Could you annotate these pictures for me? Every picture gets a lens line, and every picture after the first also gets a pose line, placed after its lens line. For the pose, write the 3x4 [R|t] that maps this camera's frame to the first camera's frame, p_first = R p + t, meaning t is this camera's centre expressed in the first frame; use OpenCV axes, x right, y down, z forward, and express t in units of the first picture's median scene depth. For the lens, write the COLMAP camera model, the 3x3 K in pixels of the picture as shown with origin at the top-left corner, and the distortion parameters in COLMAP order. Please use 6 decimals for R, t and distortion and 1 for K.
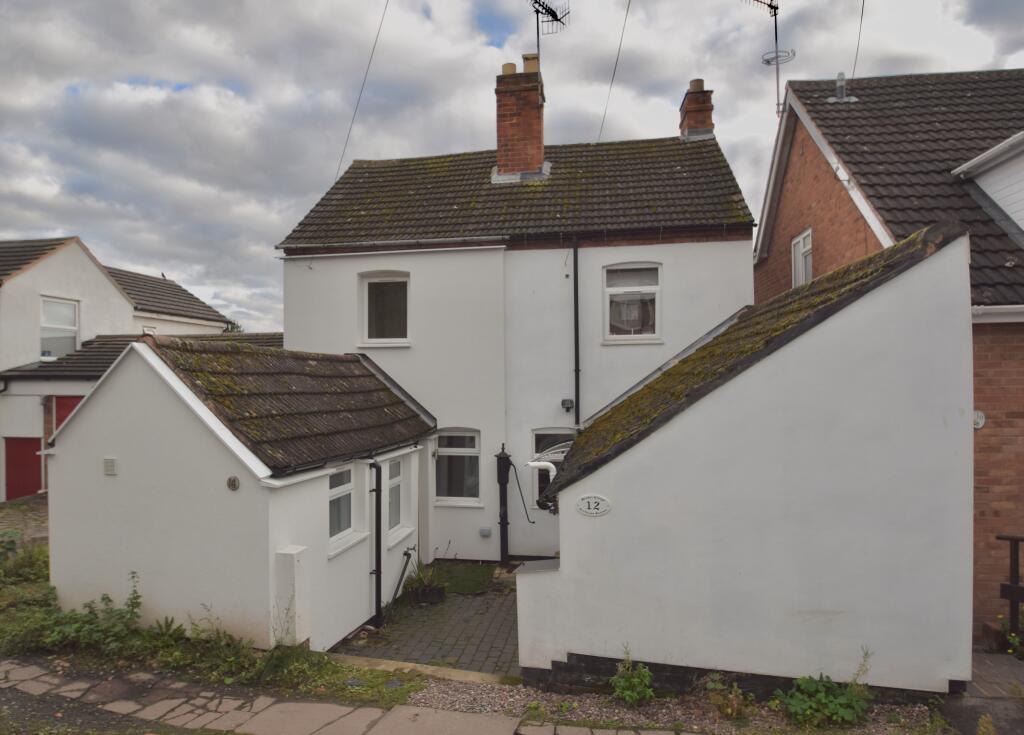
lens RADIAL K [[772.7, 0, 510.7], [0, 772.7, 368.5], [0, 0, 1]] dist [-0.034225, 0.009018]
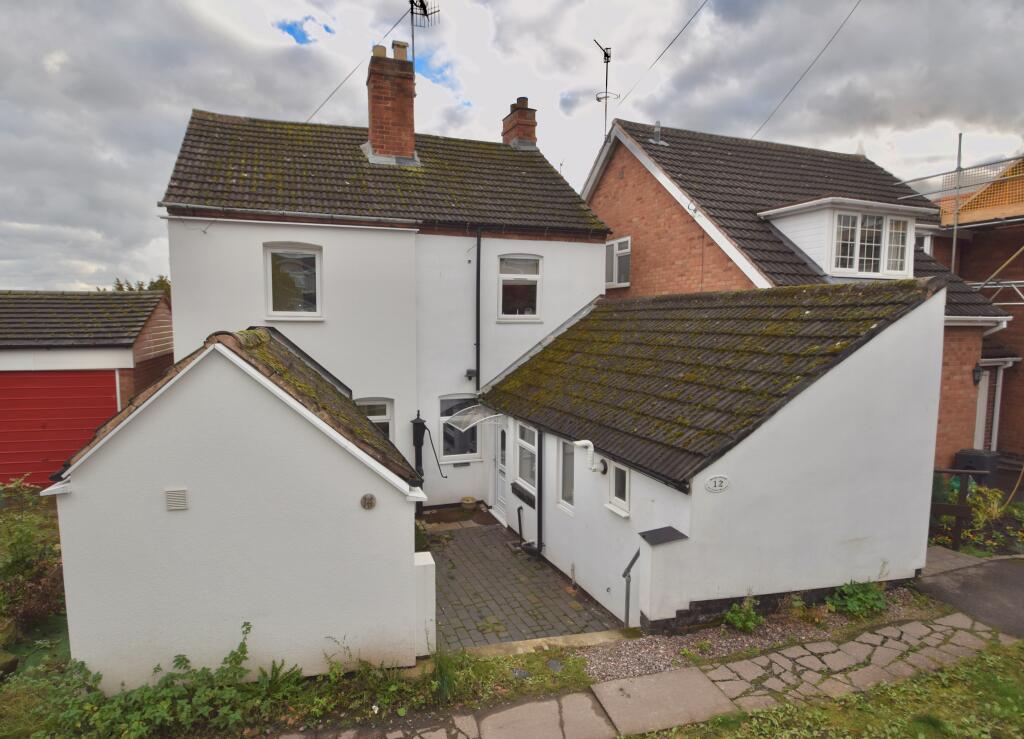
lens RADIAL K [[610.9, 0, 509.8], [0, 610.9, 372.9], [0, 0, 1]] dist [-0.005143, -0.003960]
pose [[0.845236, -0.033378, 0.533350, -0.366111], [-0.023277, 0.994801, 0.099145, -0.047237], [-0.533887, -0.096216, 0.840064, 0.194907]]
